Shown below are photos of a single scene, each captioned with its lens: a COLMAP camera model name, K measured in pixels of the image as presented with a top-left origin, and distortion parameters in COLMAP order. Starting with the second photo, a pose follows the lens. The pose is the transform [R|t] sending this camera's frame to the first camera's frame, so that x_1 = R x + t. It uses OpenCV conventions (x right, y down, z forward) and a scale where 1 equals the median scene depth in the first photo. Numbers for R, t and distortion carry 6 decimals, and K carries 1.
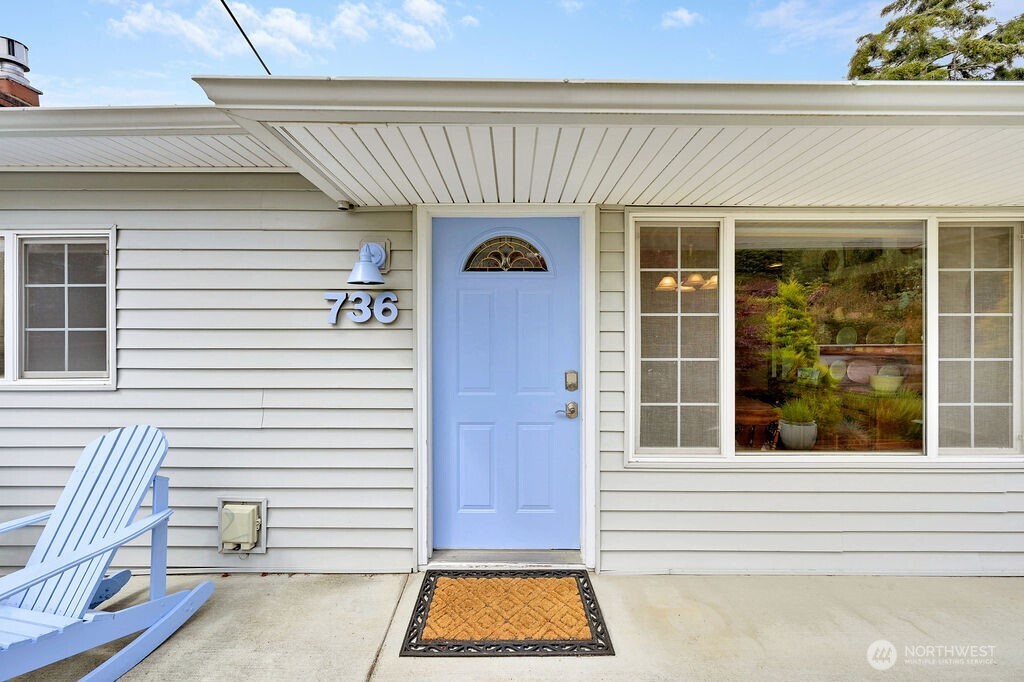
lens RADIAL K [[416.5, 0, 506.7], [0, 416.5, 338.4], [0, 0, 1]] dist [-0.001781, -0.000343]
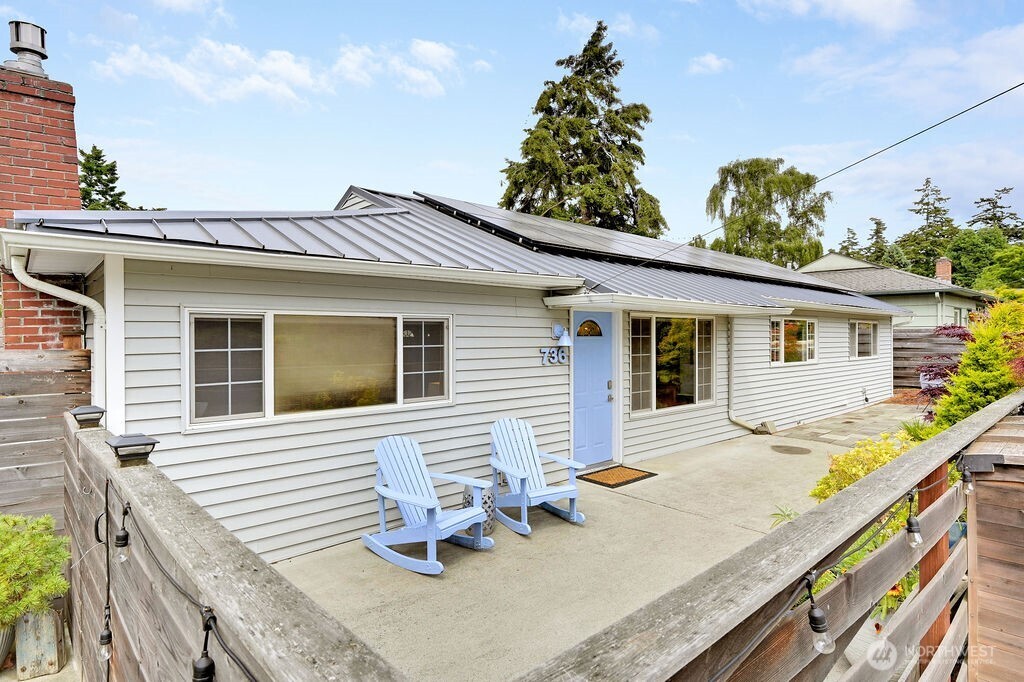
lens RADIAL K [[563.7, 0, 512.0], [0, 563.7, 341.0], [0, 0, 1]] dist [0.000582, 0.000434]
pose [[0.743566, -0.008368, 0.668610, -2.267281], [-0.000220, 0.999919, 0.012759, -0.173713], [-0.668662, -0.009634, 0.743504, -0.905325]]
